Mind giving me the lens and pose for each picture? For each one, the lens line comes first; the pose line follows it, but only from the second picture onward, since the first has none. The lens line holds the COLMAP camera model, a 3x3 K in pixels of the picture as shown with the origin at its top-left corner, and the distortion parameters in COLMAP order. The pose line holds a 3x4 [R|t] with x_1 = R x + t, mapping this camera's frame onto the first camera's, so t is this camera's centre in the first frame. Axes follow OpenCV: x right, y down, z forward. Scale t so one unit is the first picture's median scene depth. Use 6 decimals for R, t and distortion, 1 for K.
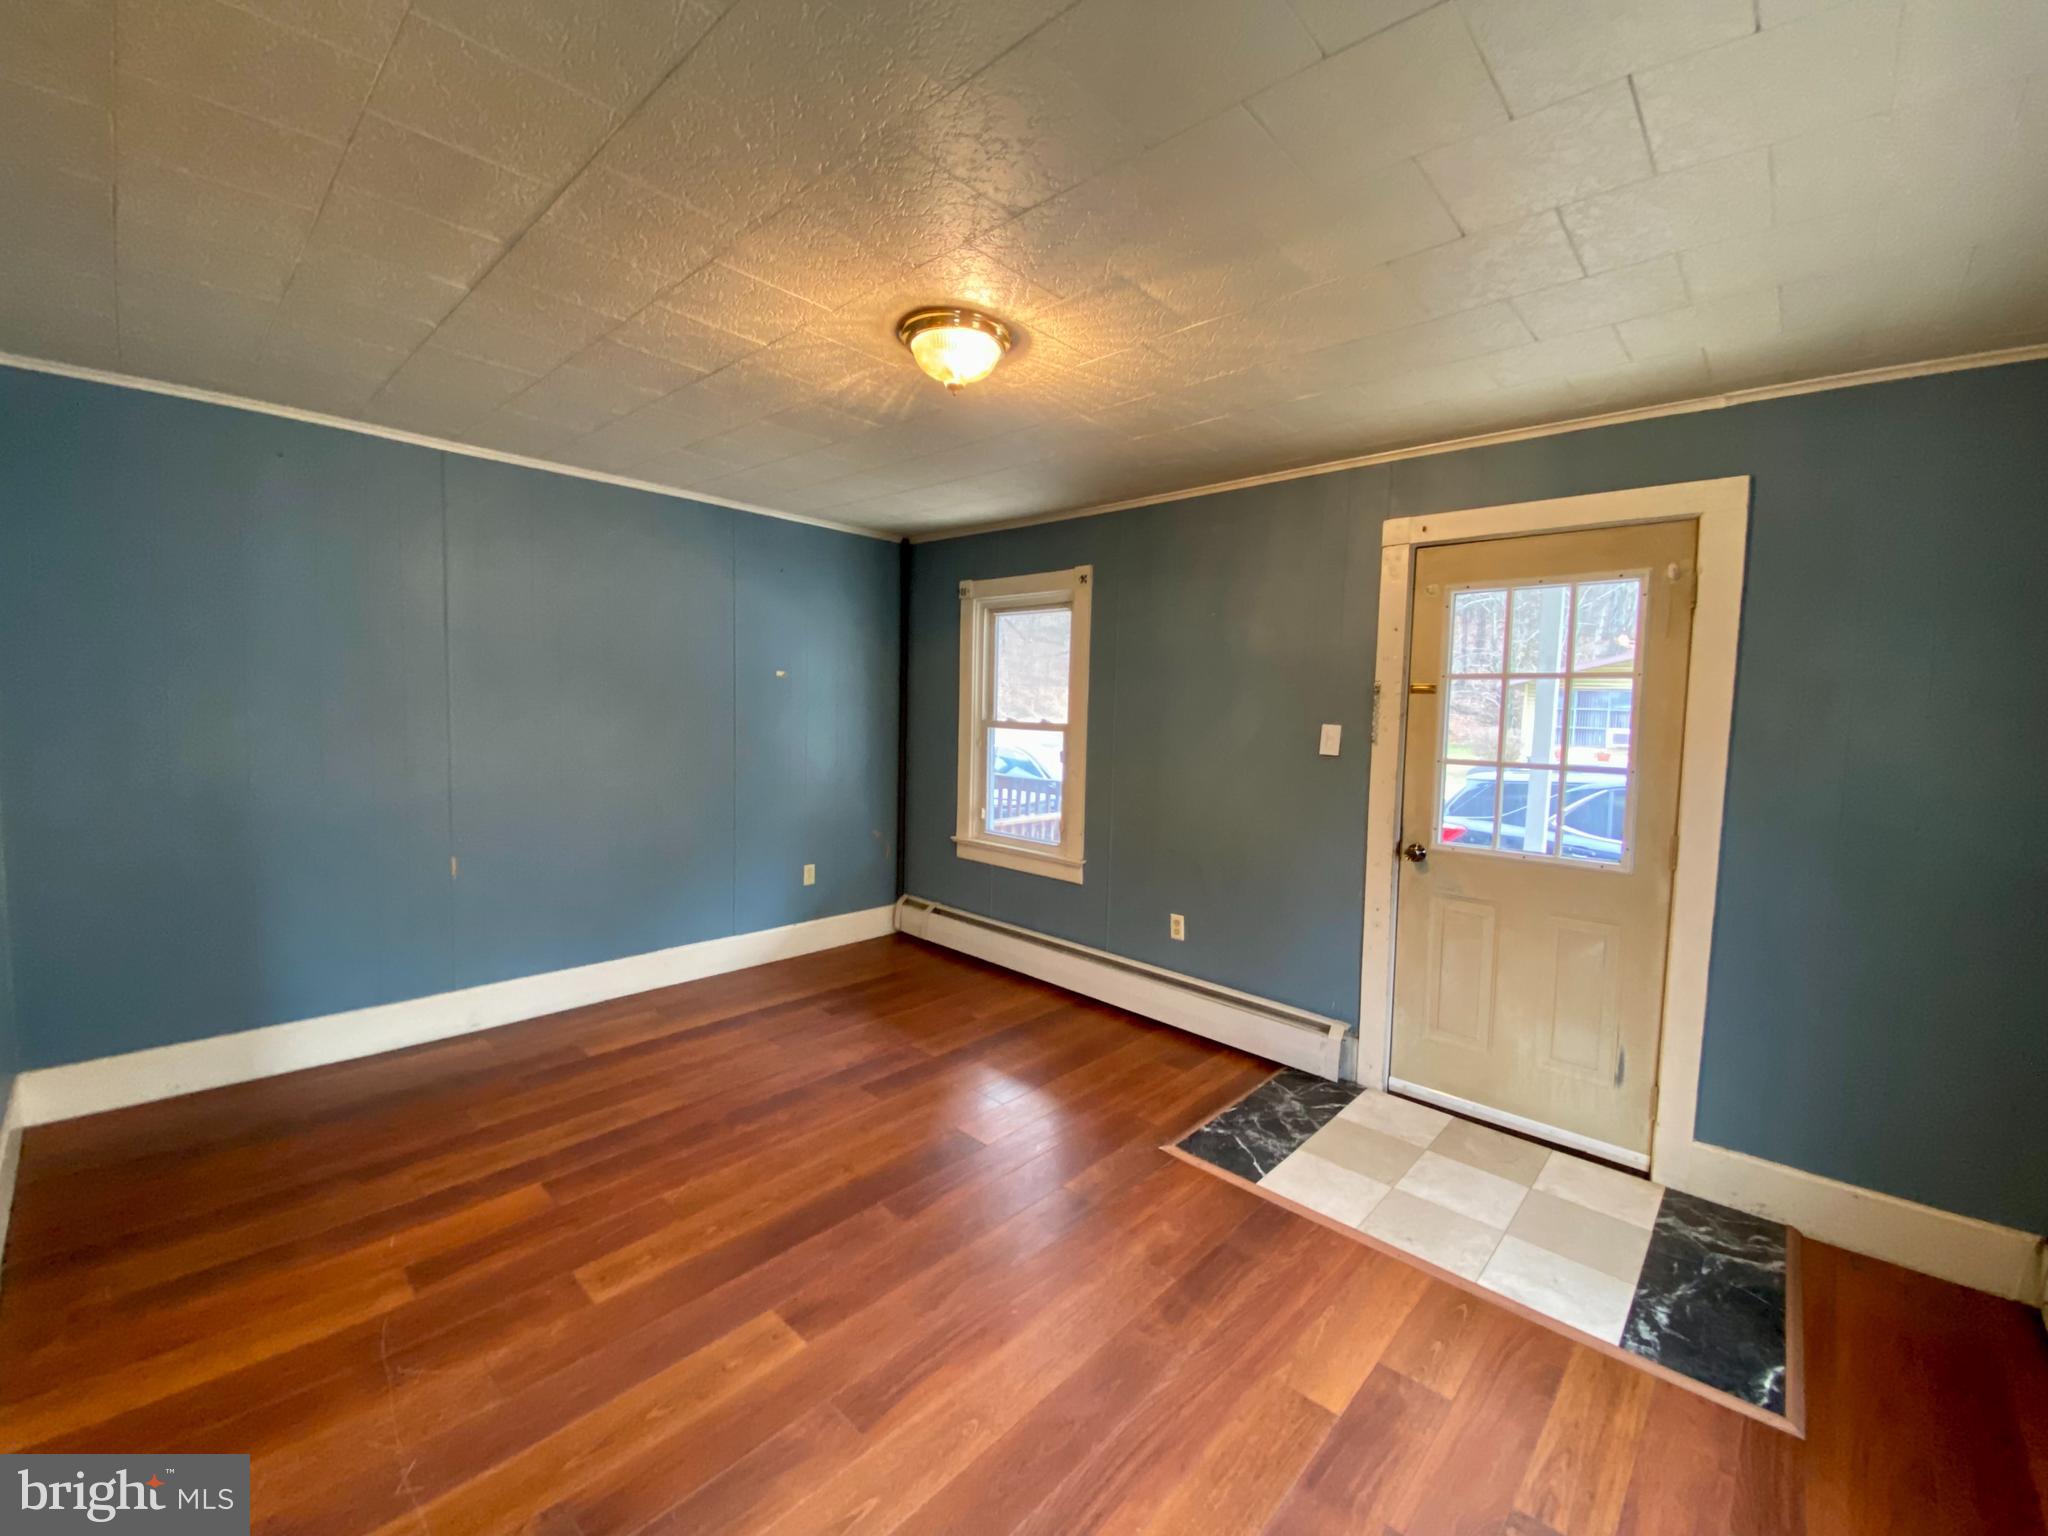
lens RADIAL K [[822.2, 0, 1023.8], [0, 822.2, 765.3], [0, 0, 1]] dist [0.030845, -0.025191]
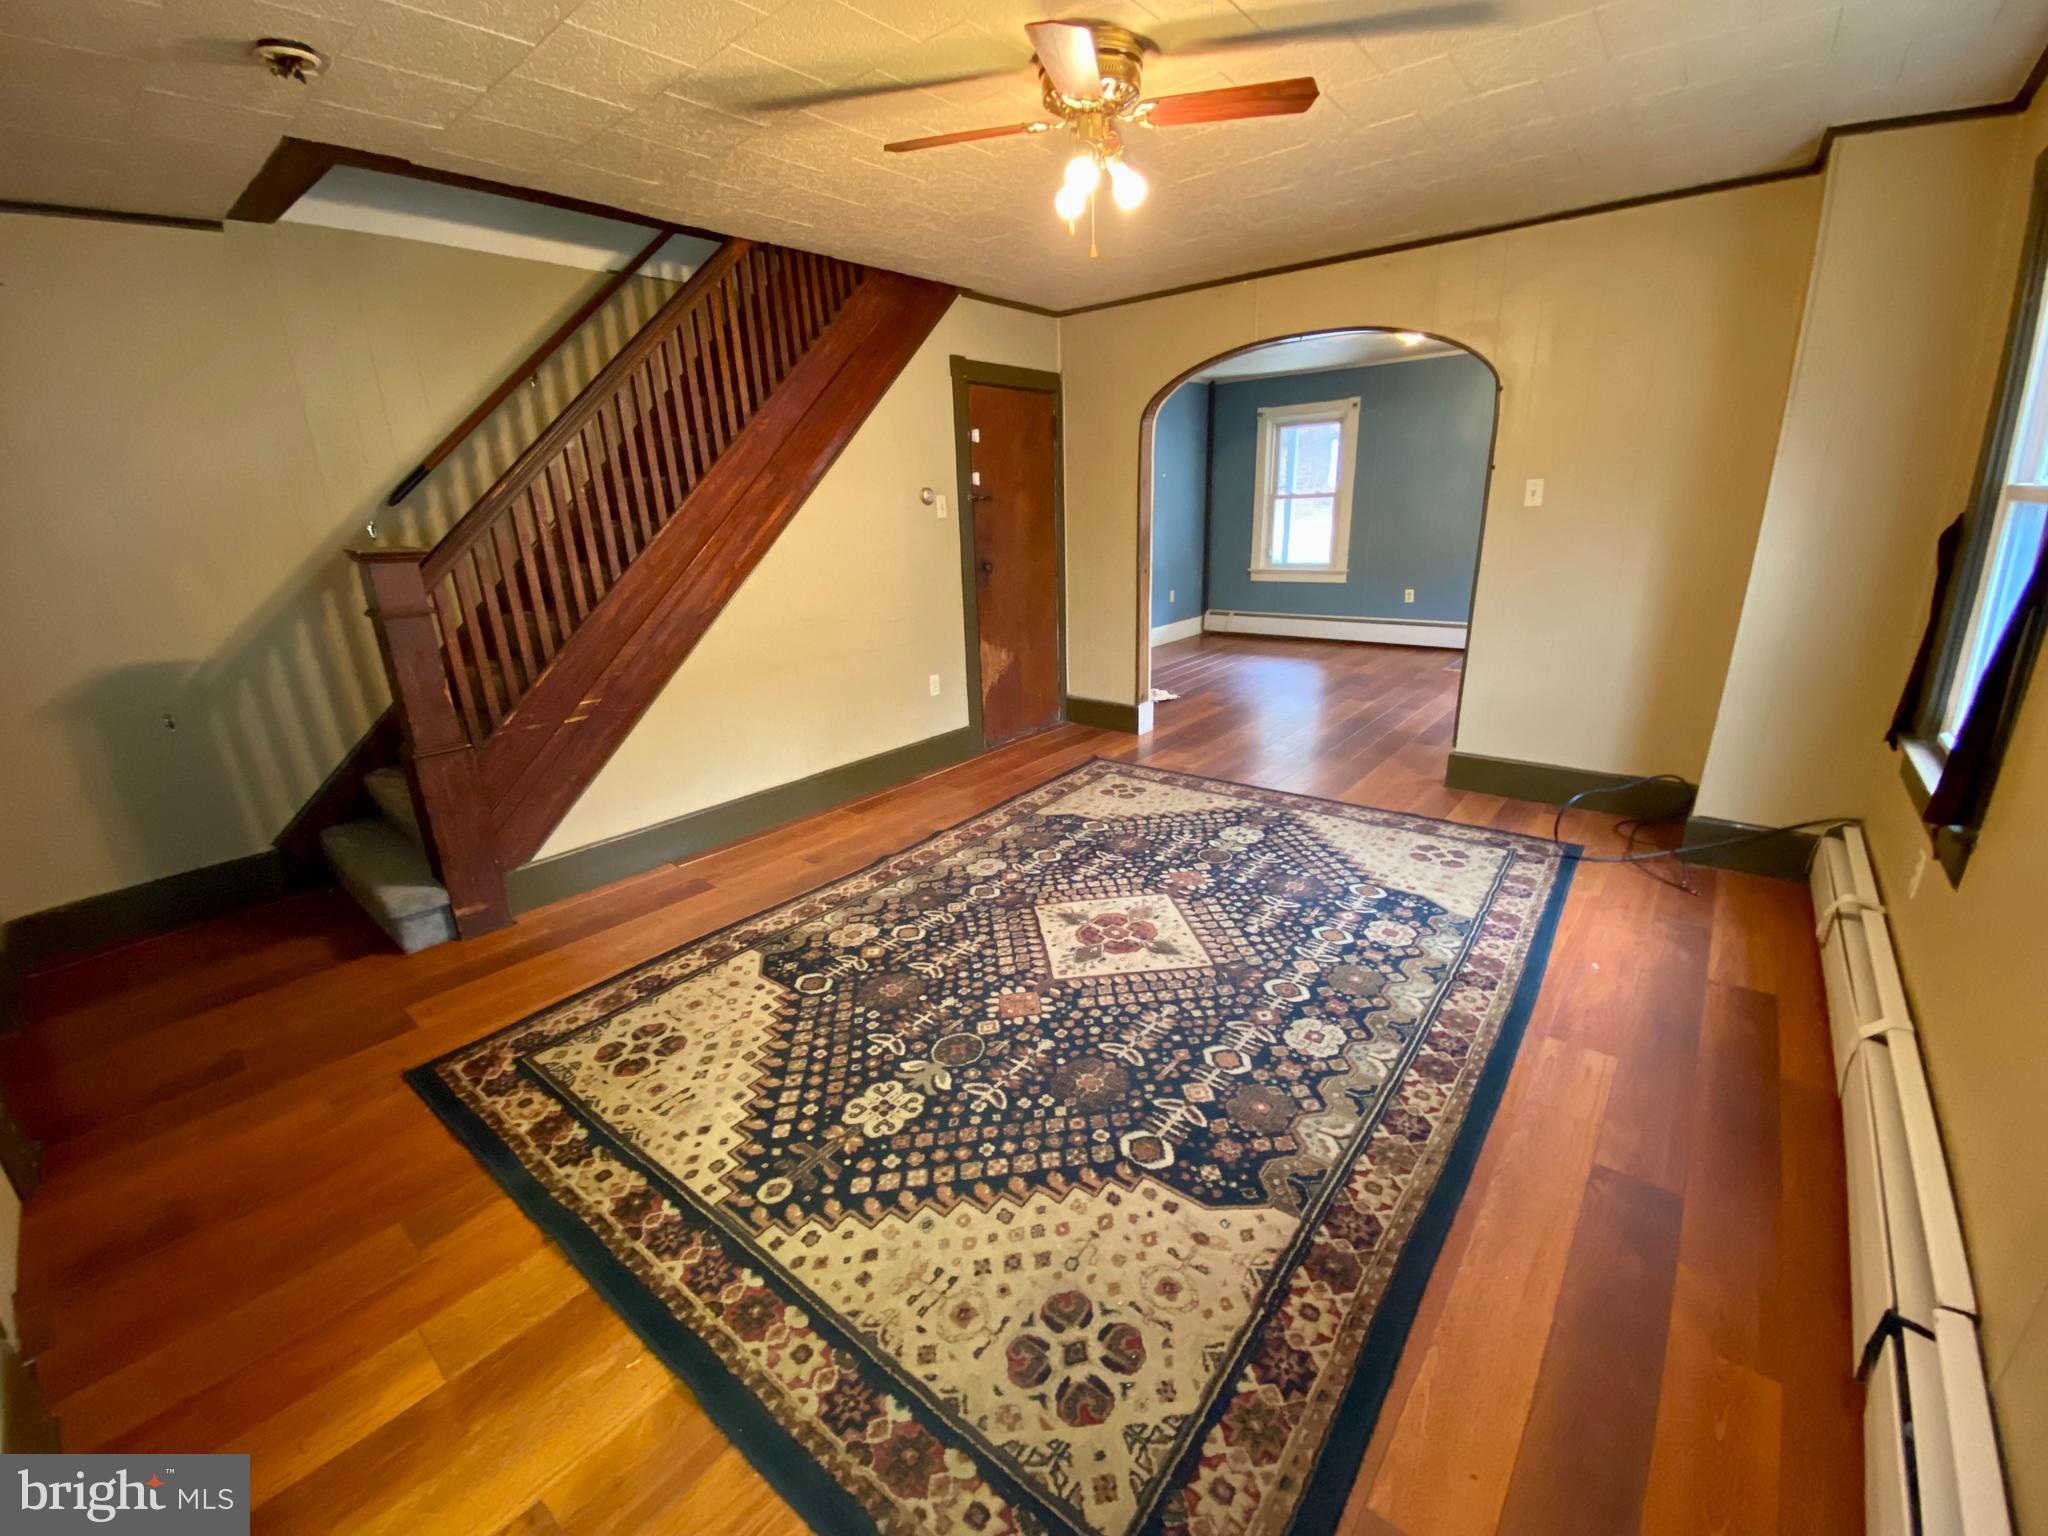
lens RADIAL K [[827.5, 0, 1026.2], [0, 827.5, 761.5], [0, 0, 1]] dist [0.014196, -0.019597]
pose [[0.996444, -0.077954, 0.031962, -1.097423], [0.068875, 0.972180, 0.223878, 0.103928], [-0.048525, -0.220881, 0.974093, -1.281474]]
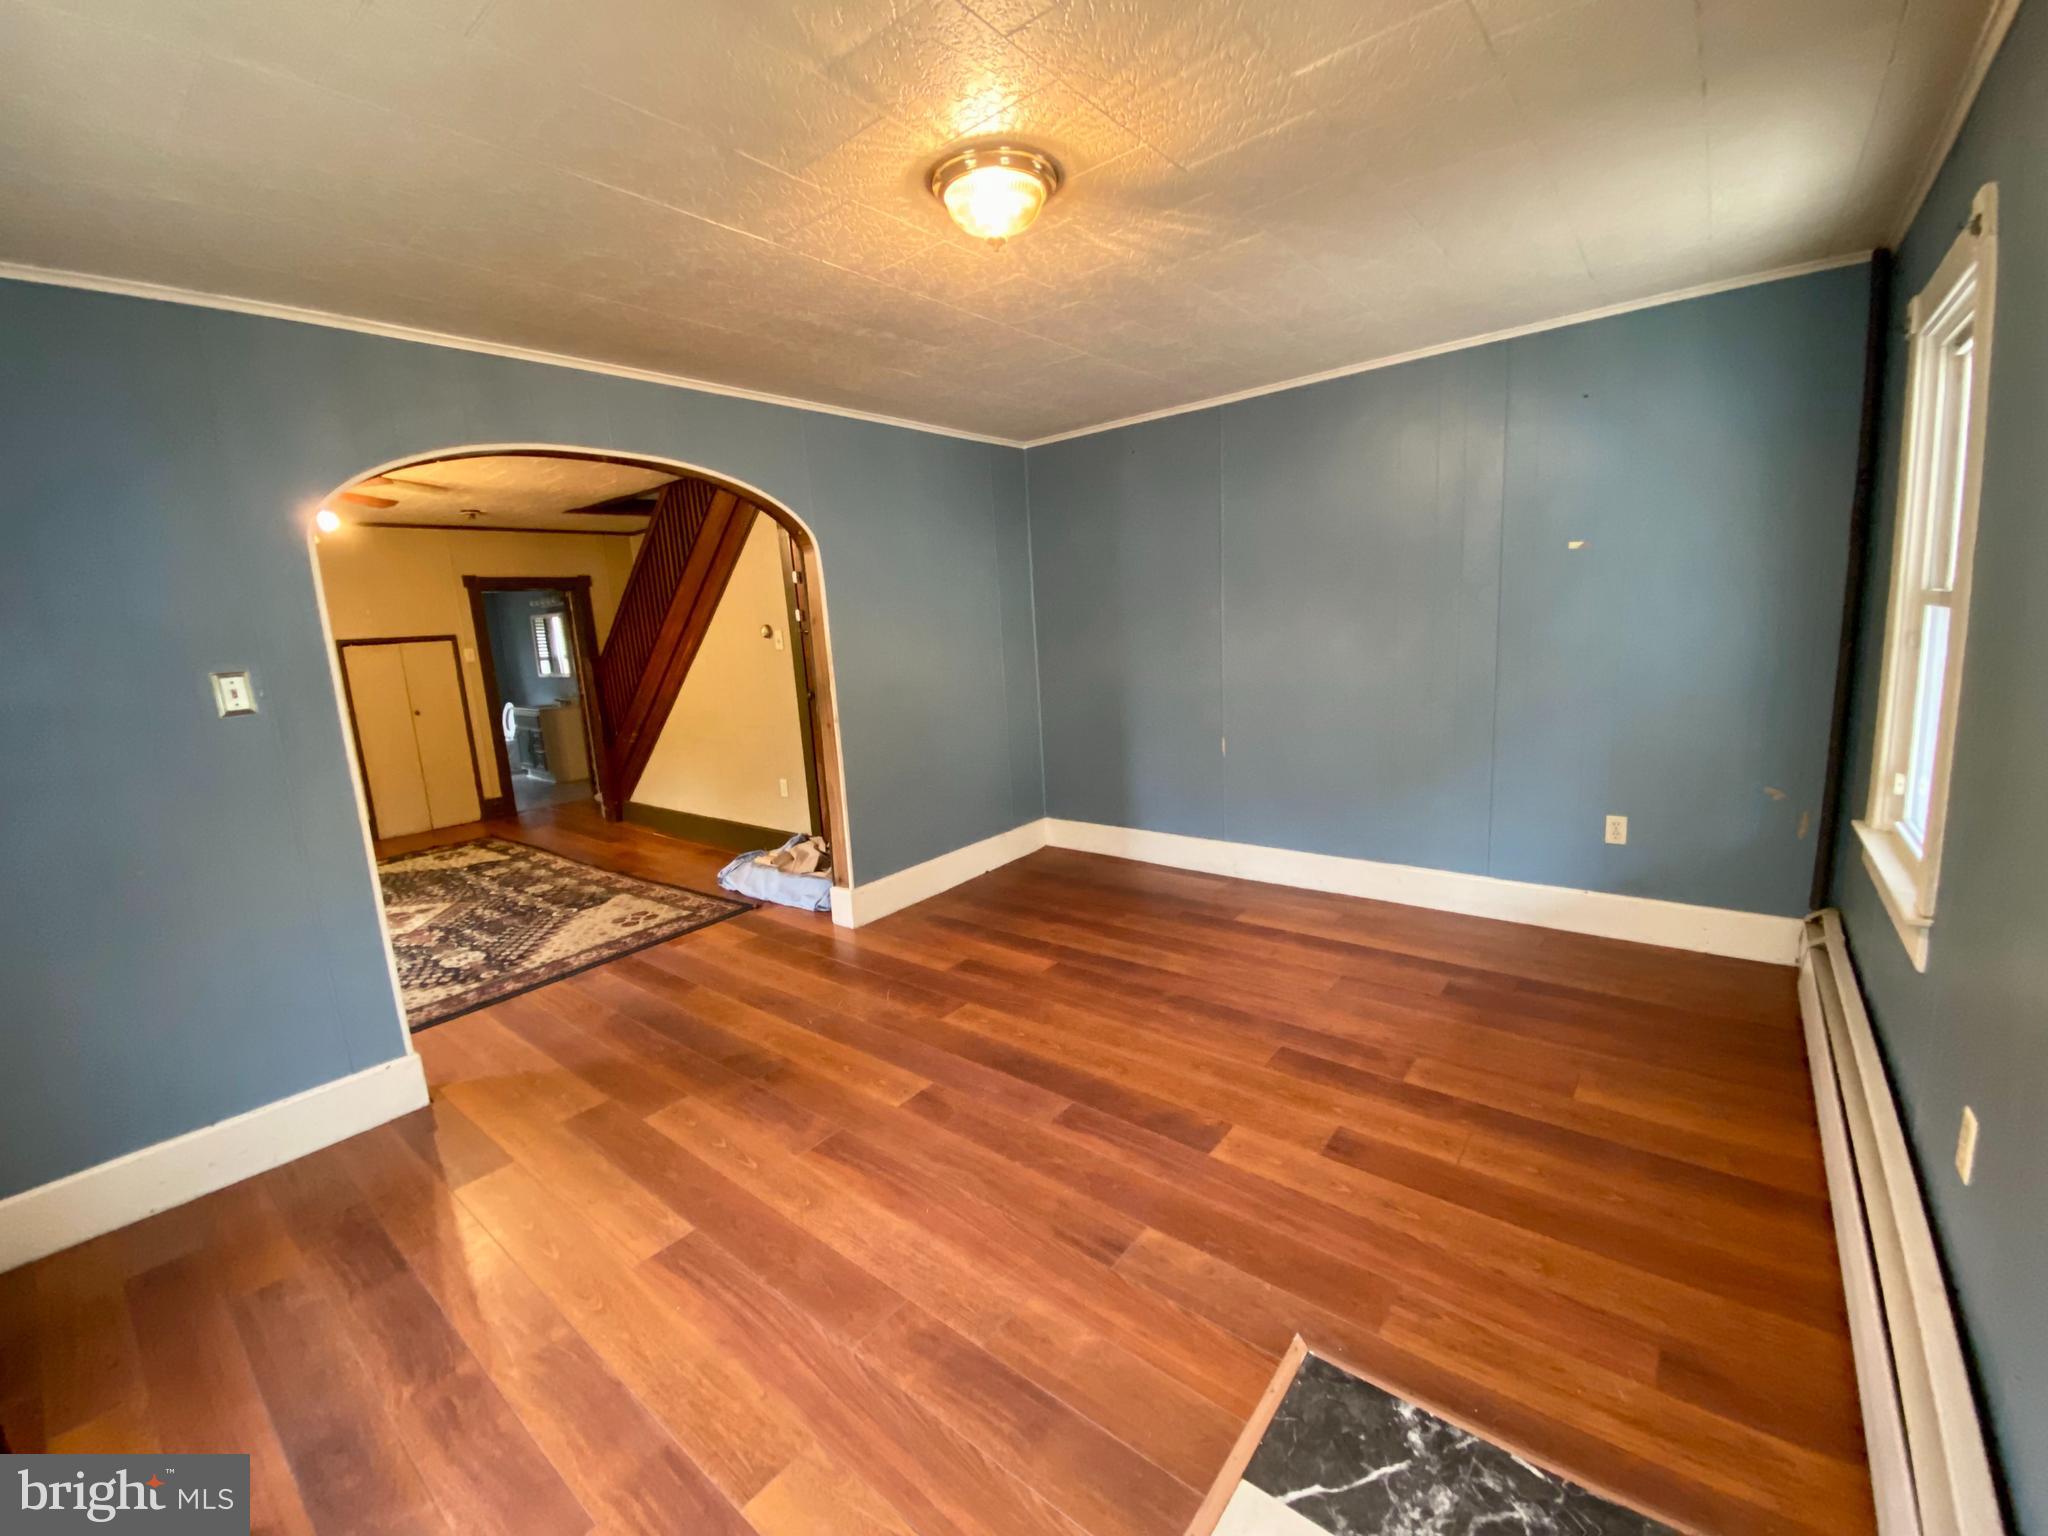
lens RADIAL K [[827.5, 0, 1026.2], [0, 827.5, 761.5], [0, 0, 1]] dist [0.014196, -0.019597]
pose [[0.077738, 0.138282, -0.987337, 0.665461], [-0.021741, 0.990334, 0.136990, -0.019497], [0.996737, 0.010816, 0.079993, 0.742749]]
